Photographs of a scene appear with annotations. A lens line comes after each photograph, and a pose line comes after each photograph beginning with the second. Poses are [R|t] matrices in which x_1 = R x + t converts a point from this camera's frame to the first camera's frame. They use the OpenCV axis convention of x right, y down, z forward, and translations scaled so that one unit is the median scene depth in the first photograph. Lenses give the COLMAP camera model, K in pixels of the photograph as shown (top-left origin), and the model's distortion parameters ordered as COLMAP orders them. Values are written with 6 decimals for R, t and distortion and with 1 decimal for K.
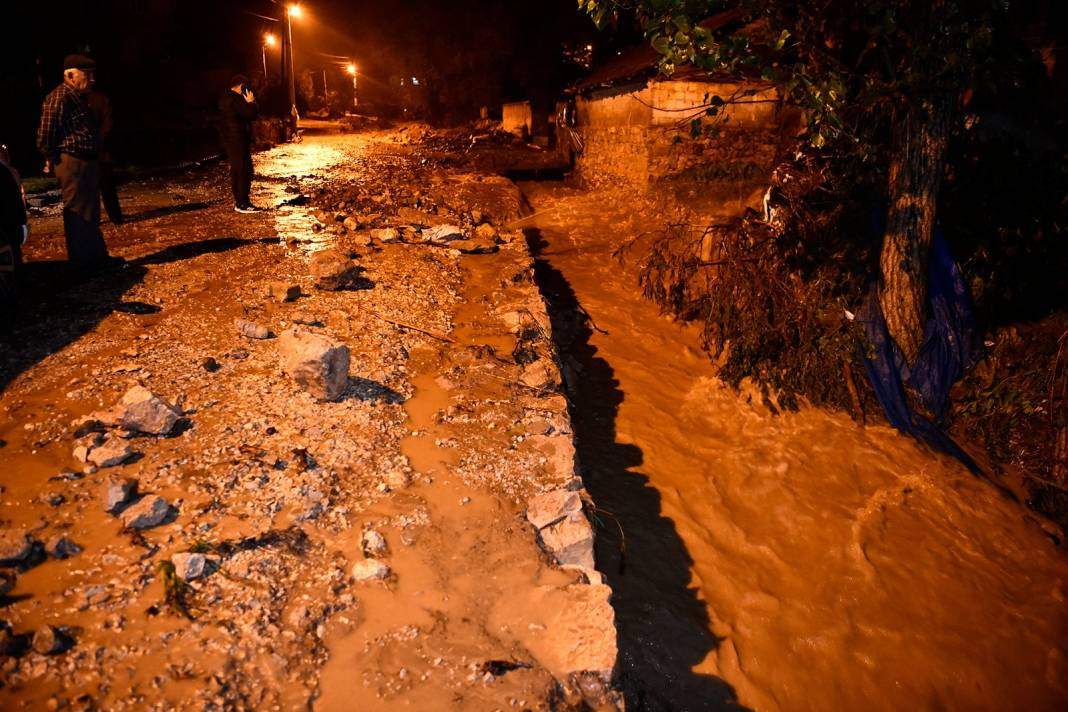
lens RADIAL K [[772.4, 0, 531.1], [0, 772.4, 356.2], [0, 0, 1]] dist [-0.045377, 0.000879]
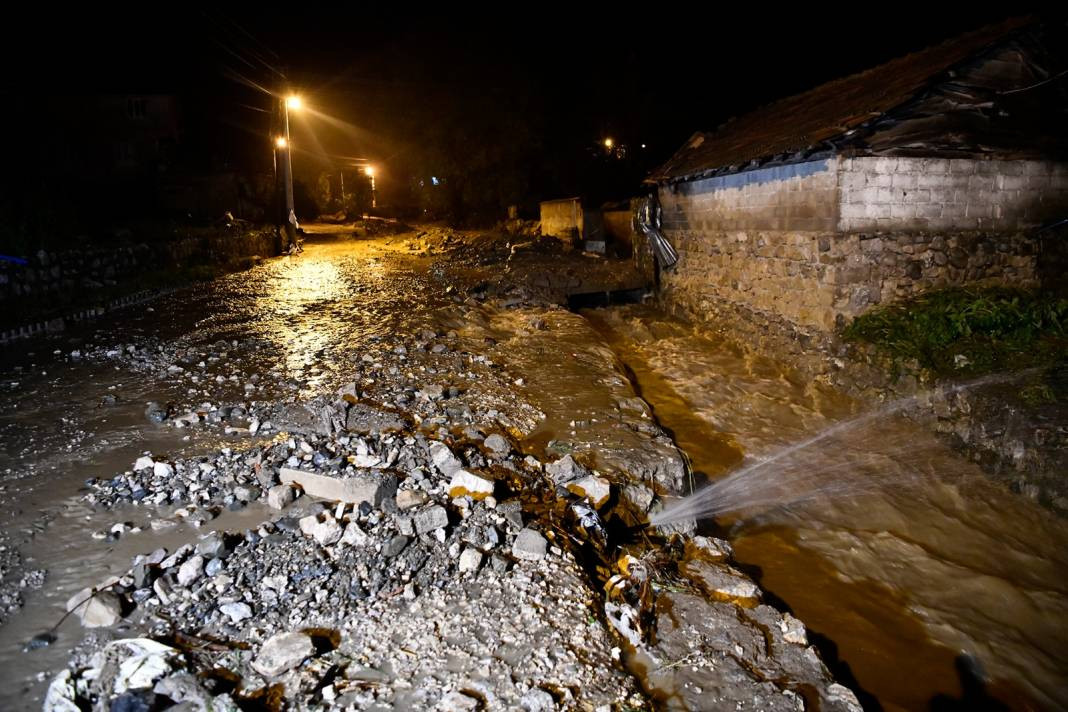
lens RADIAL K [[772.4, 0, 535.7], [0, 772.4, 357.5], [0, 0, 1]] dist [-0.045377, 0.000879]
pose [[0.999333, -0.029101, -0.022065, -0.045660], [0.026361, 0.992937, -0.115677, -0.104033], [0.025276, 0.115018, 0.993042, 0.307806]]
